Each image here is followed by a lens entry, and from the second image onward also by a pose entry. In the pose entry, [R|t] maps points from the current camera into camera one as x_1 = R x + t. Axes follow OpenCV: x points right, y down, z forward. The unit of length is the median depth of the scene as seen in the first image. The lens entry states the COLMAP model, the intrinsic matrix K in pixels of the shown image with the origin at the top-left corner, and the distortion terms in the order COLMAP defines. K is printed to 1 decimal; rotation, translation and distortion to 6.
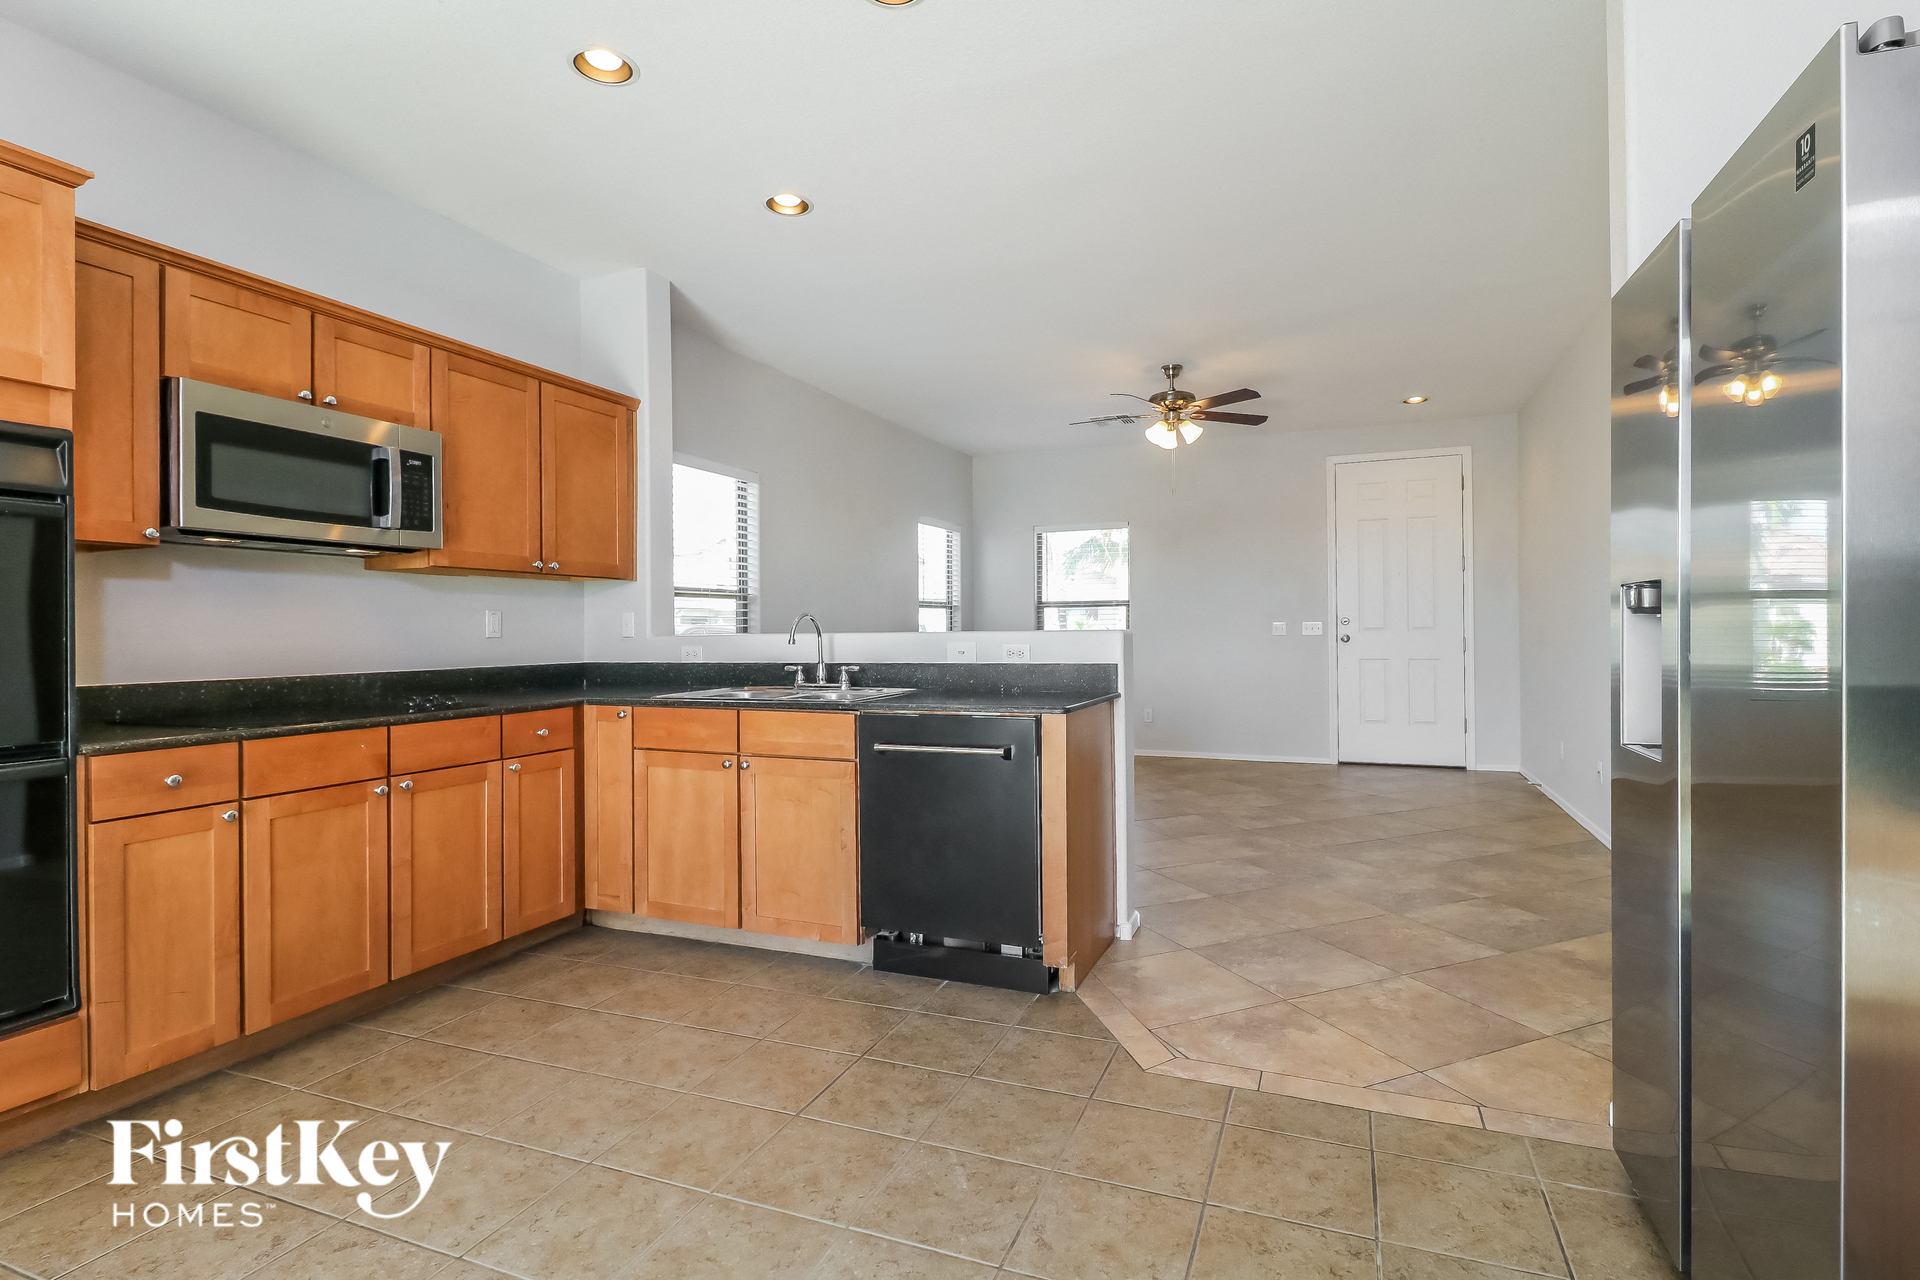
lens RADIAL K [[915.2, 0, 987.7], [0, 915.2, 628.7], [0, 0, 1]] dist [0.010850, -0.000884]
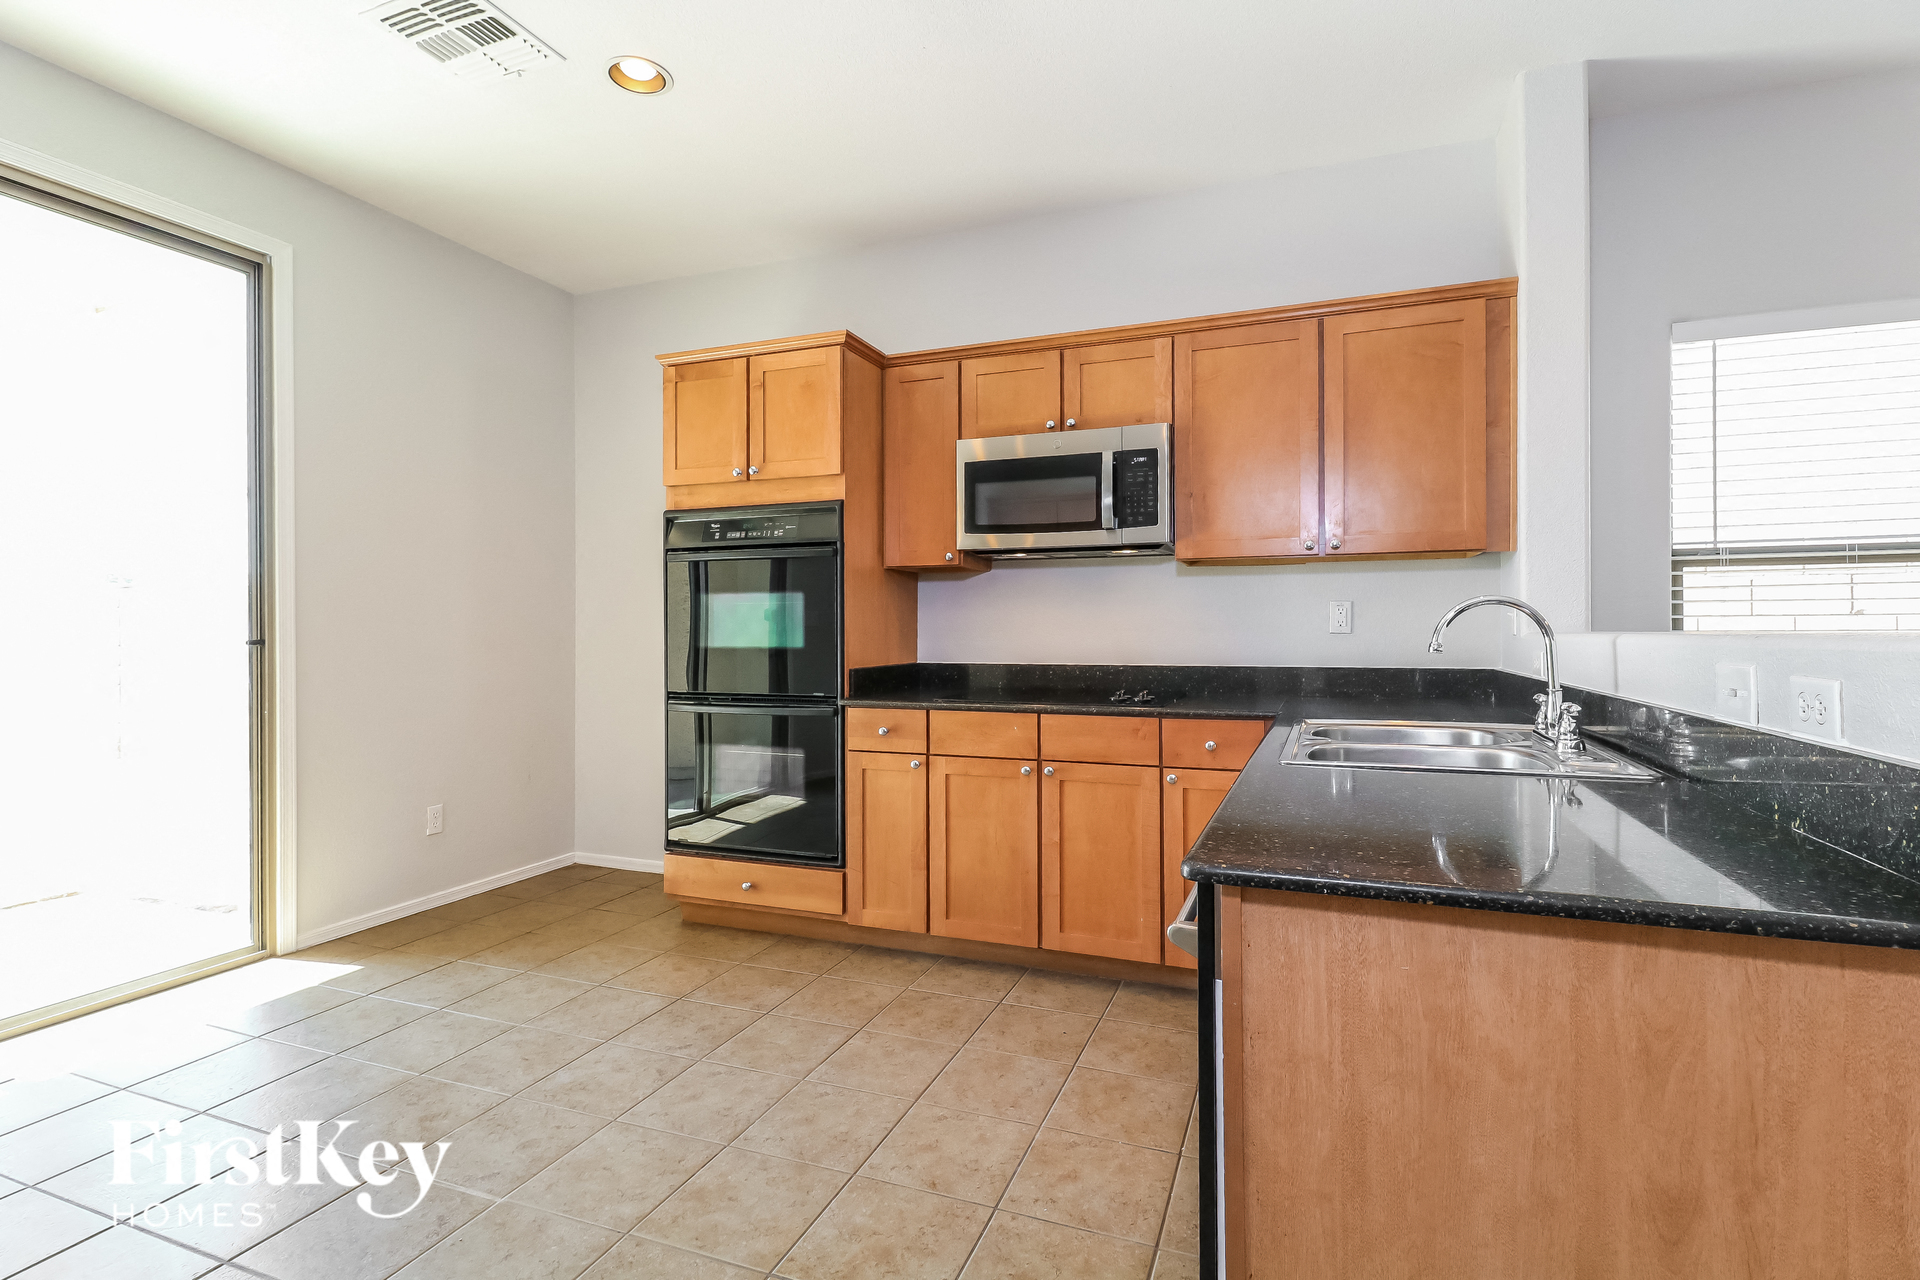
lens RADIAL K [[904.3, 0, 966.2], [0, 904.3, 625.0], [0, 0, 1]] dist [0.009833, -0.000718]
pose [[0.006813, 0.003153, -0.999972, 0.397192], [0.004292, 0.999986, 0.003183, -0.002823], [0.999968, -0.004314, 0.006799, 0.858864]]
